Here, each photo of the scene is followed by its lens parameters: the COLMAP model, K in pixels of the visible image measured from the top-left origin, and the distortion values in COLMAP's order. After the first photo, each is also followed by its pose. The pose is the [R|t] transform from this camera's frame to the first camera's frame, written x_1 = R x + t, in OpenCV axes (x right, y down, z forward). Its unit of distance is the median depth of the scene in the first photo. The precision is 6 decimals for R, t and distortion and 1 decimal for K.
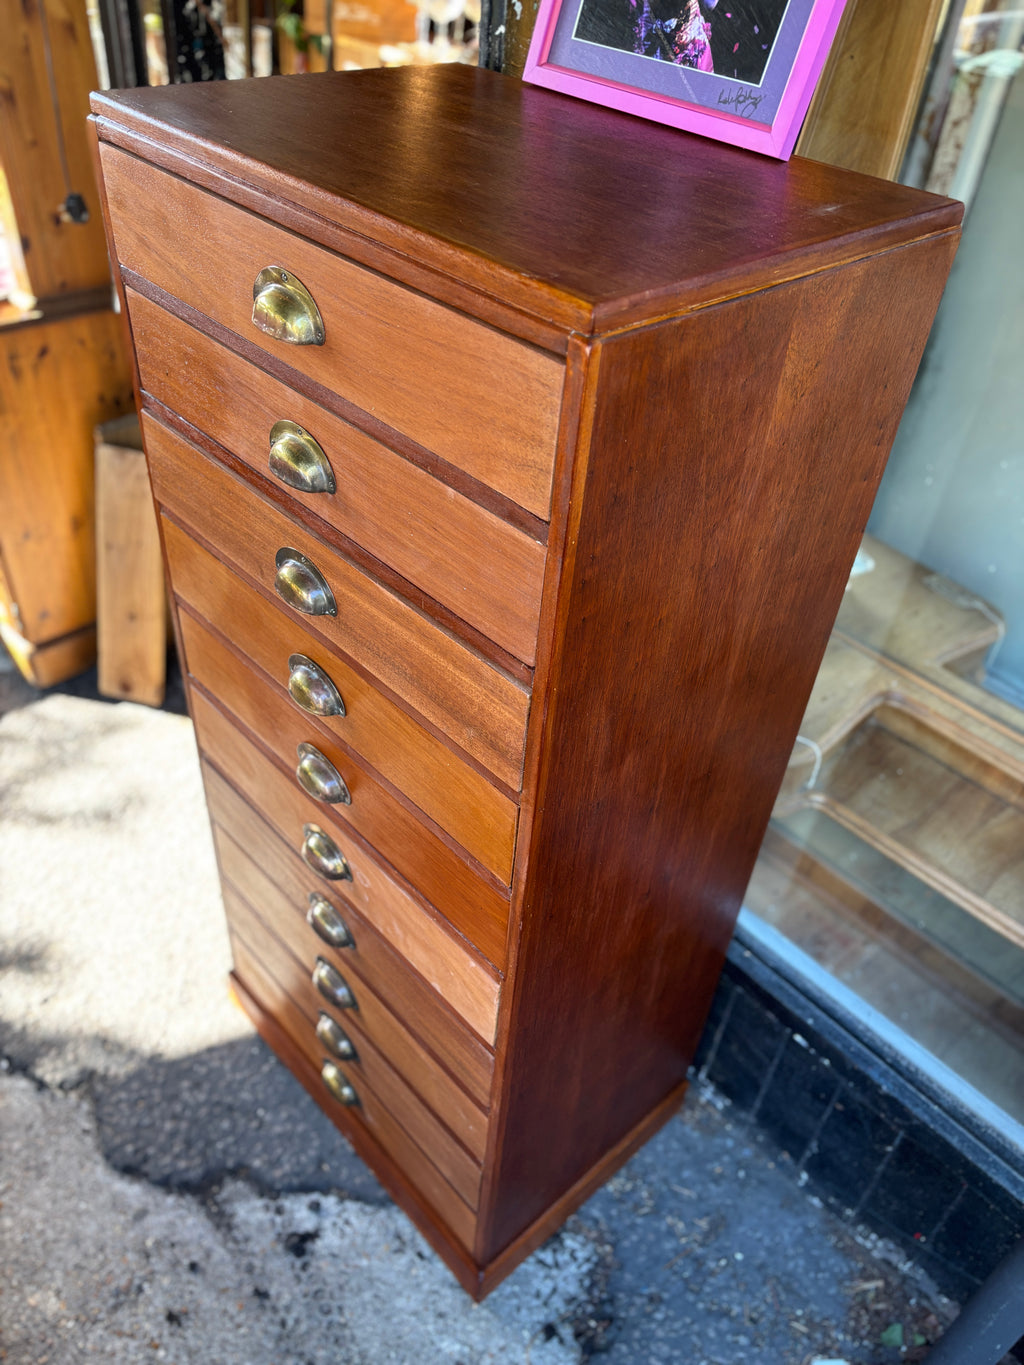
lens RADIAL K [[1042.8, 0, 506.8], [0, 1042.8, 687.2], [0, 0, 1]] dist [0.035903, -0.051030]
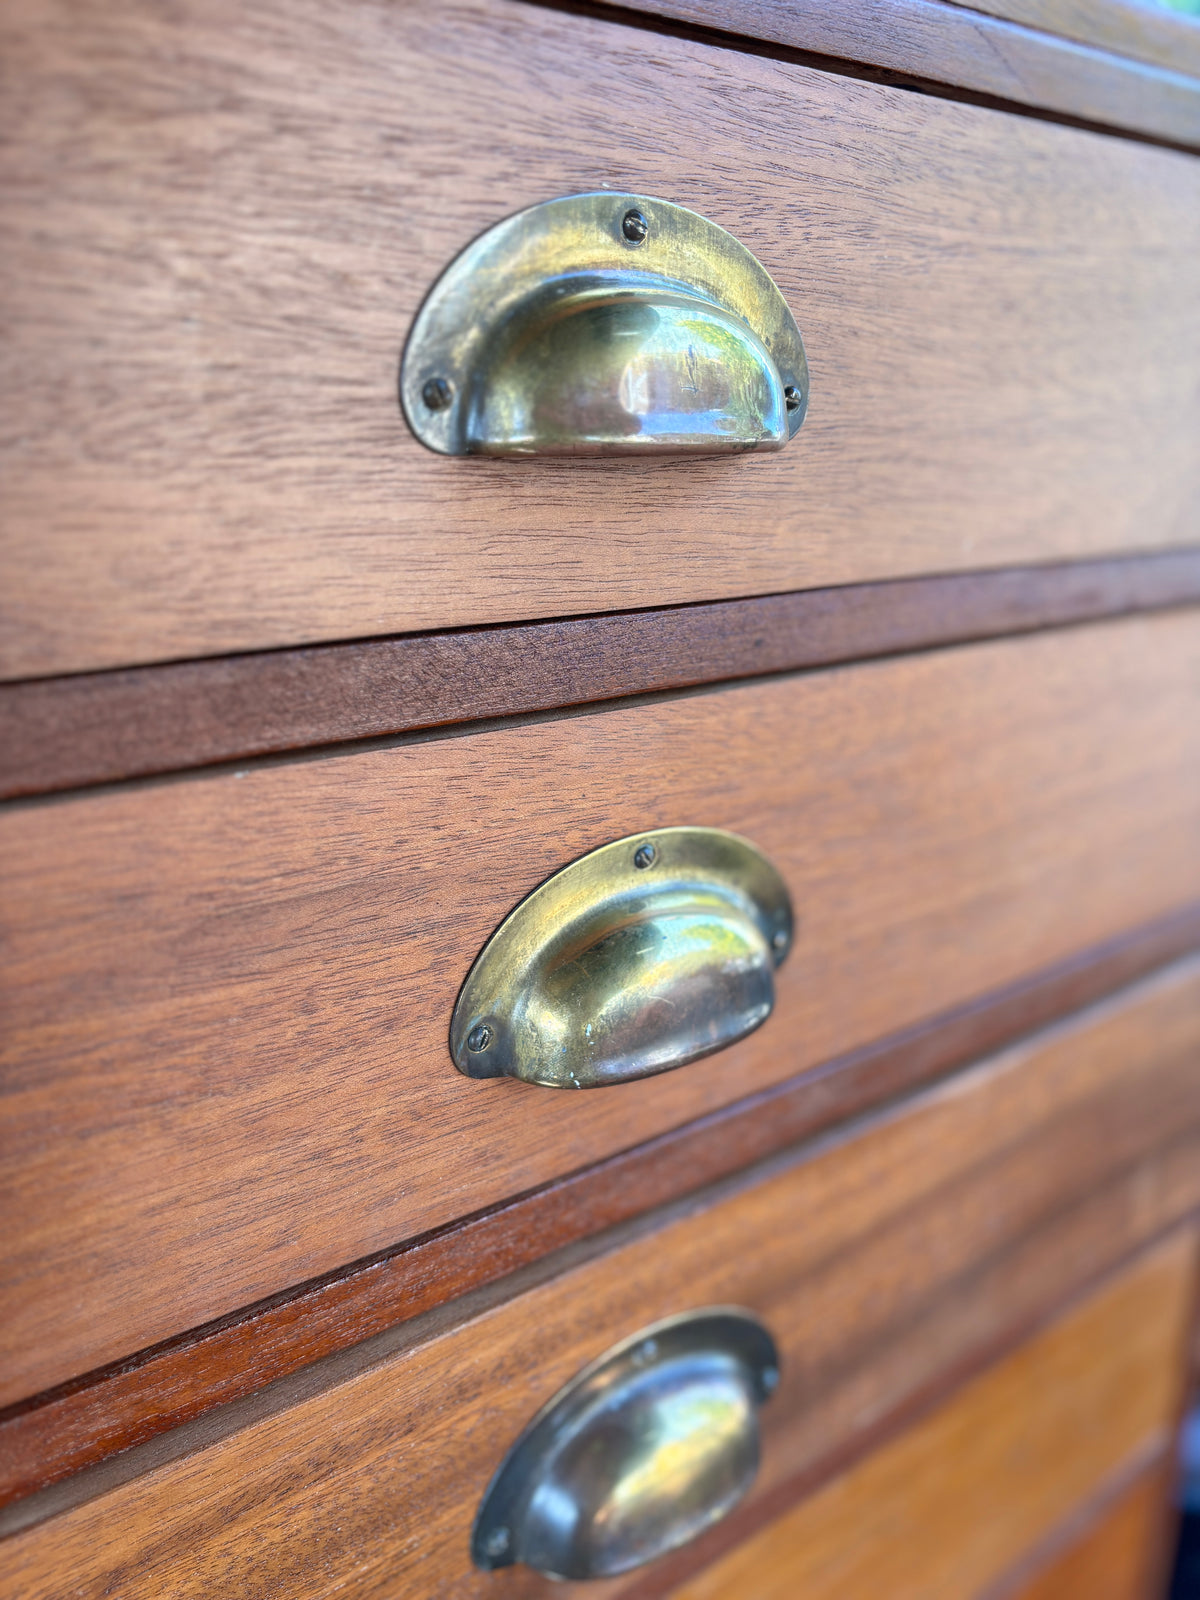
lens RADIAL K [[1222.3, 0, 569.5], [0, 1222.3, 777.7], [0, 0, 1]] dist [0.035903, -0.051030]
pose [[0.112187, -0.335582, 0.935307, -0.289016], [0.646203, 0.739677, 0.187881, -0.197669], [-0.754874, 0.583321, 0.299836, 0.549231]]
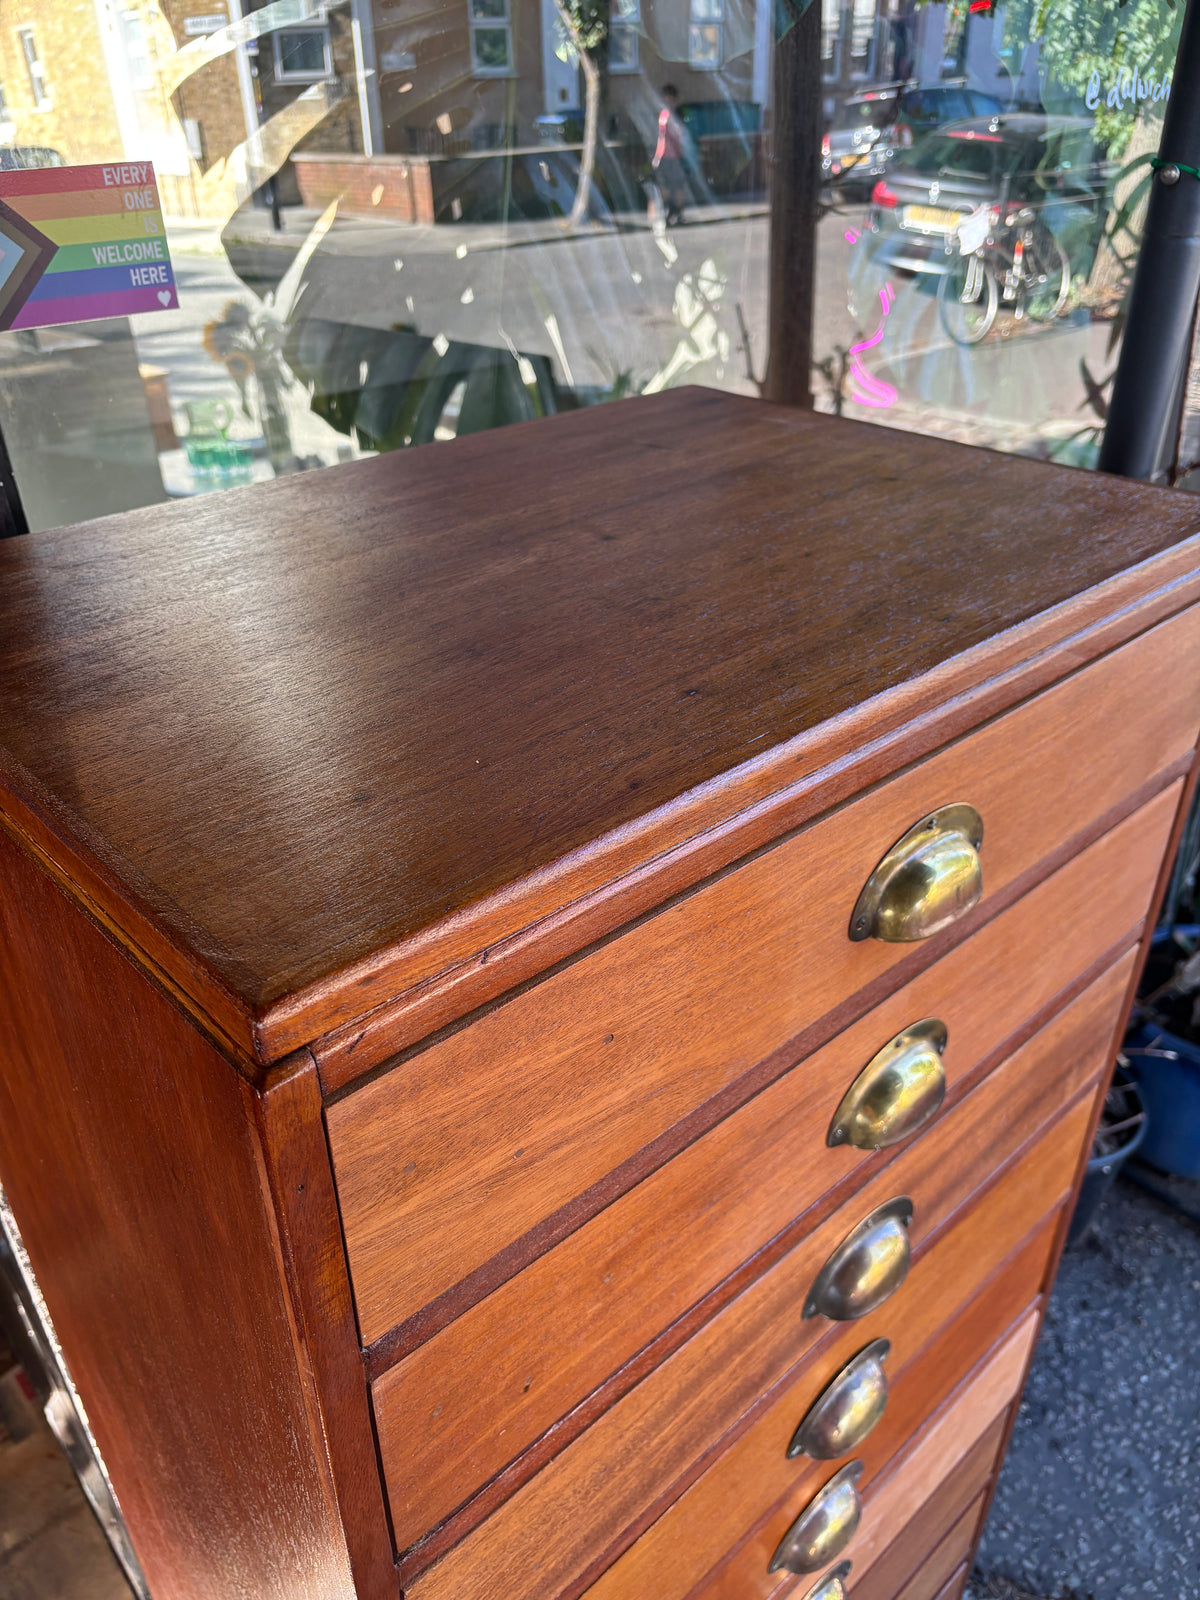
lens RADIAL K [[1222.3, 0, 585.3], [0, 1222.3, 800.2], [0, 0, 1]] dist [0.035903, -0.051030]
pose [[-0.004107, -0.565462, 0.824764, -0.409234], [0.641808, 0.630994, 0.435808, -0.441638], [-0.766854, 0.531130, 0.360327, 0.493062]]
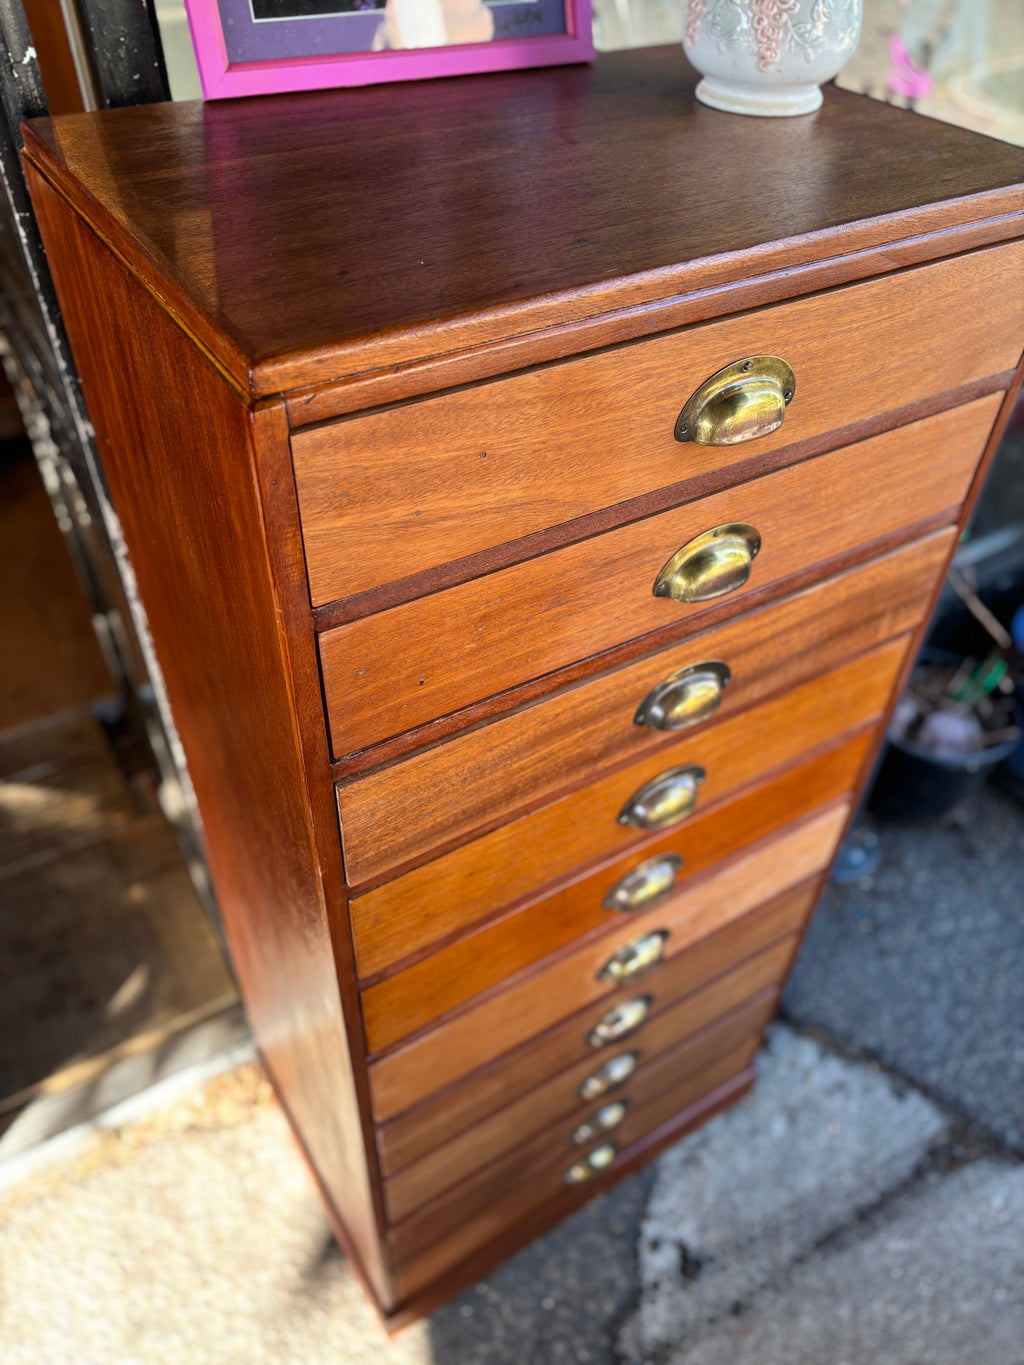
lens RADIAL K [[1042.8, 0, 506.9], [0, 1042.8, 672.4], [0, 0, 1]] dist [0.035903, -0.051030]
pose [[0.178218, -0.706614, 0.684788, -0.527661], [0.612273, 0.624429, 0.484986, -0.410290], [-0.770299, 0.332844, 0.543925, 0.429788]]
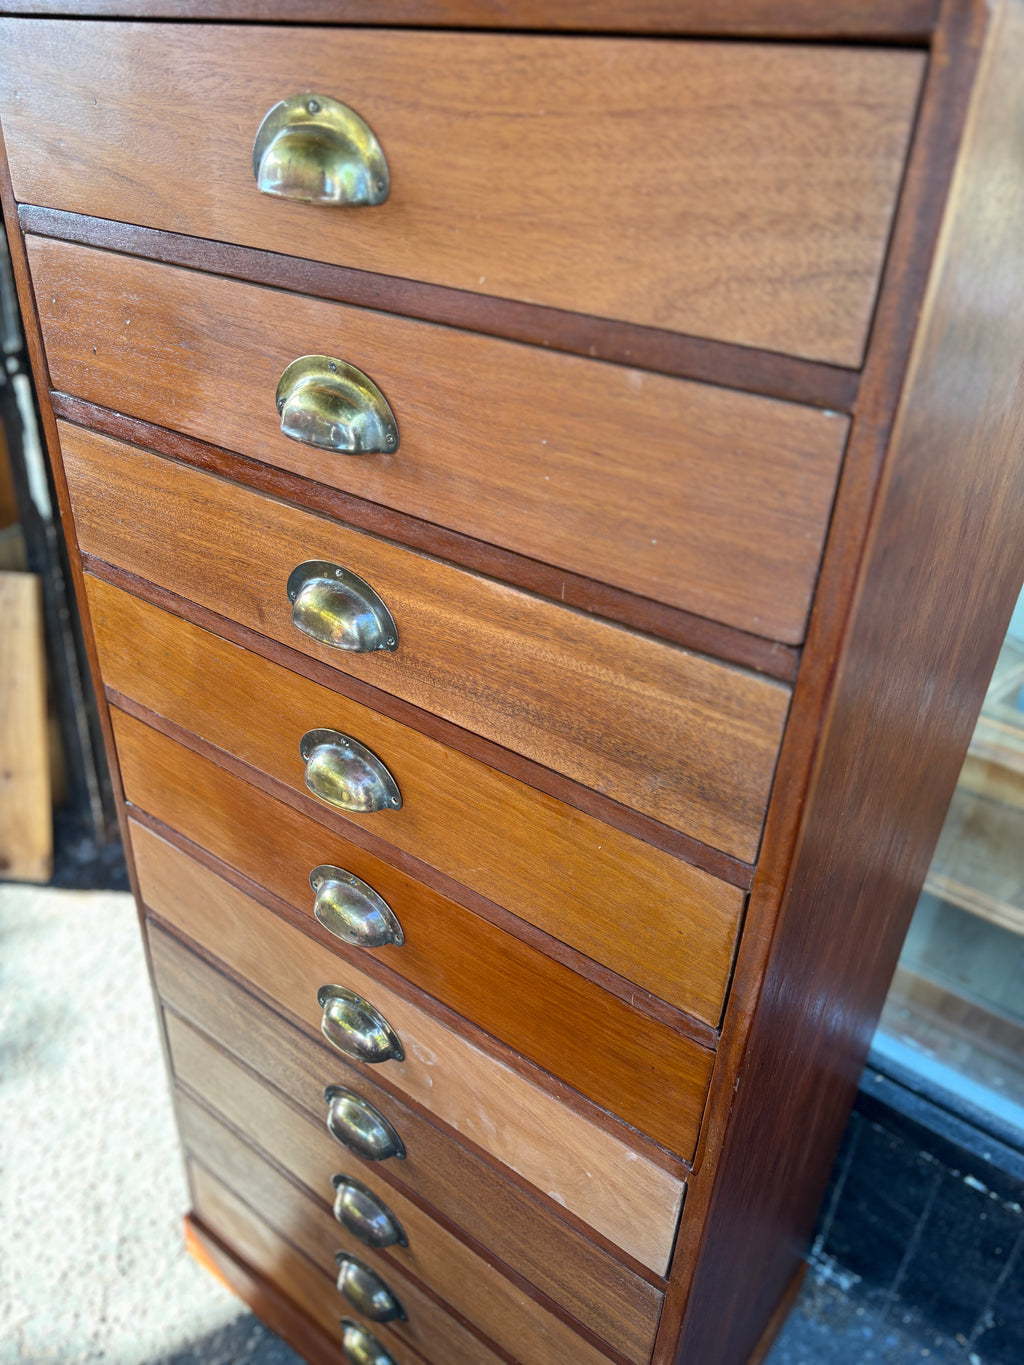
lens RADIAL K [[1042.8, 0, 505.1], [0, 1042.8, 686.9], [0, 0, 1]] dist [0.035903, -0.051030]
pose [[0.984959, -0.107279, 0.135451, -0.122219], [0.125286, 0.983262, -0.132286, 0.034584], [-0.118992, 0.147267, 0.981913, 0.219185]]
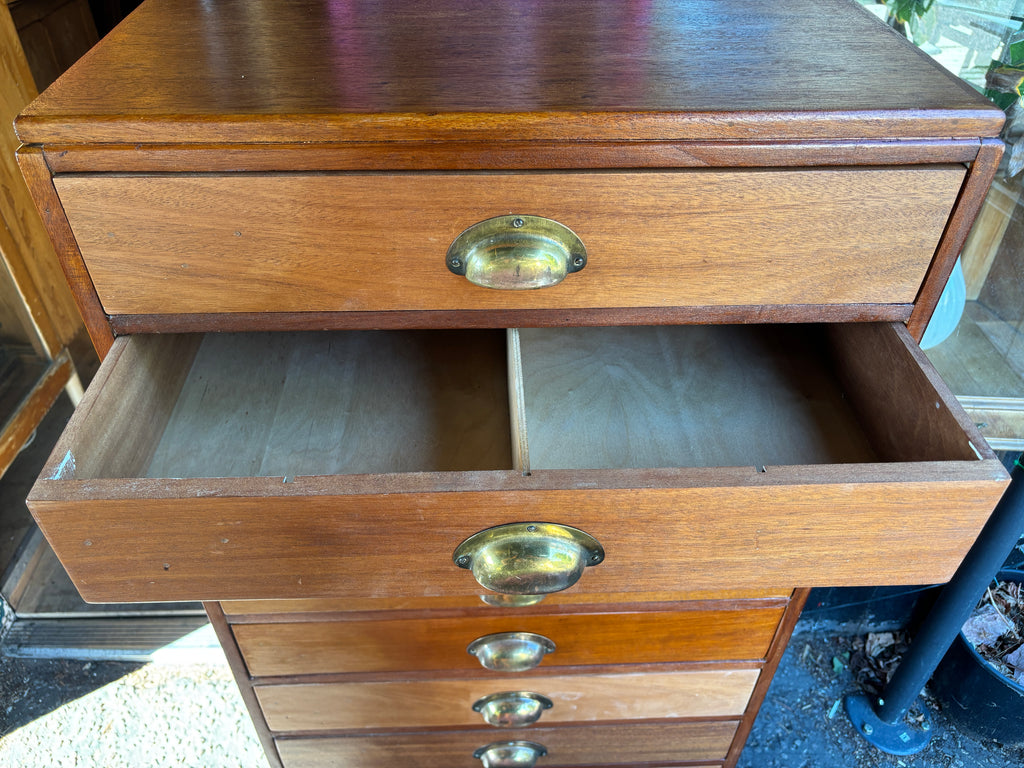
lens RADIAL K [[782.3, 0, 505.3], [0, 782.3, 383.4], [0, 0, 1]] dist [0.035903, -0.051030]
pose [[0.644233, -0.538604, 0.543019, -0.358242], [0.513293, 0.830820, 0.215100, -0.234491], [-0.567005, 0.140153, 0.811703, 0.268314]]
